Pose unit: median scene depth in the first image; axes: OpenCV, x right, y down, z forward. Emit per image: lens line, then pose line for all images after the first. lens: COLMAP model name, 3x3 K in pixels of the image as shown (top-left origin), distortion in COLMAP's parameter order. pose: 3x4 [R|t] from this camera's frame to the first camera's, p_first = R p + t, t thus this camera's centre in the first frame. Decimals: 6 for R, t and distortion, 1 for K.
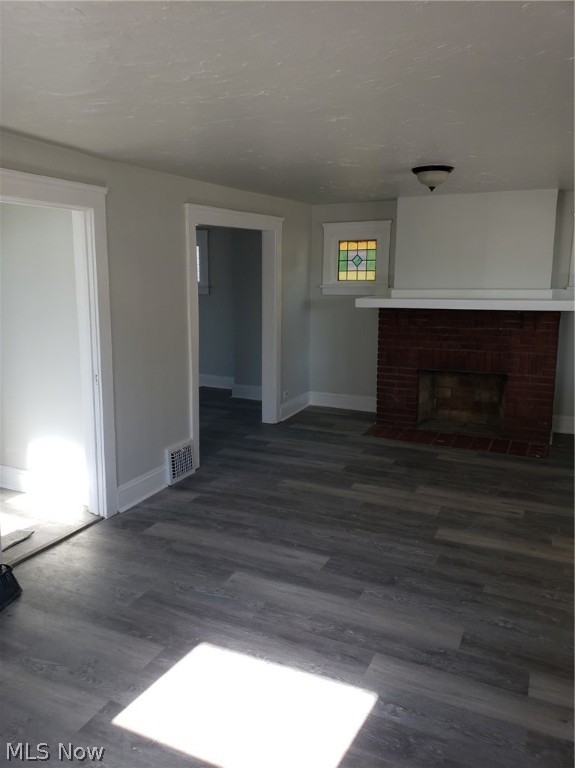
lens RADIAL K [[587.8, 0, 288.9], [0, 587.8, 377.2], [0, 0, 1]] dist [0.118407, -0.049729]
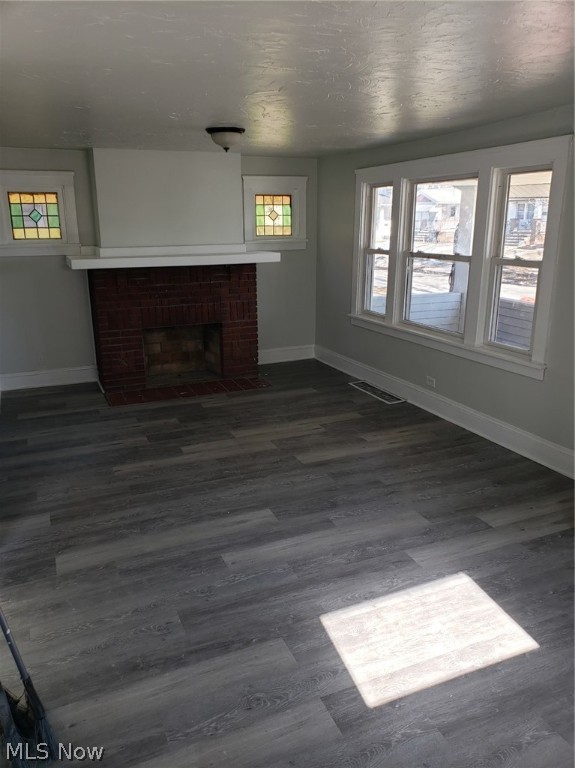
lens RADIAL K [[587.8, 0, 282.2], [0, 587.8, 364.7], [0, 0, 1]] dist [0.118407, -0.049729]
pose [[0.678933, -0.183509, 0.710897, -0.472192], [0.146240, 0.982659, 0.113996, -0.046433], [-0.719488, 0.026566, 0.693996, 0.200097]]
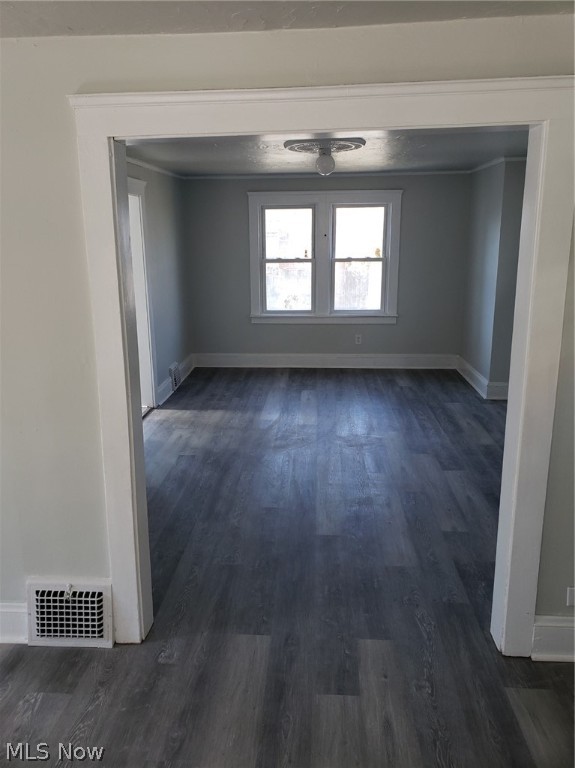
lens RADIAL K [[587.8, 0, 289.4], [0, 587.8, 382.9], [0, 0, 1]] dist [0.118407, -0.049729]
pose [[0.359138, 0.229574, -0.904608, 0.339423], [-0.180085, 0.968104, 0.174193, -0.192050], [0.915745, 0.100347, 0.389026, 0.985995]]
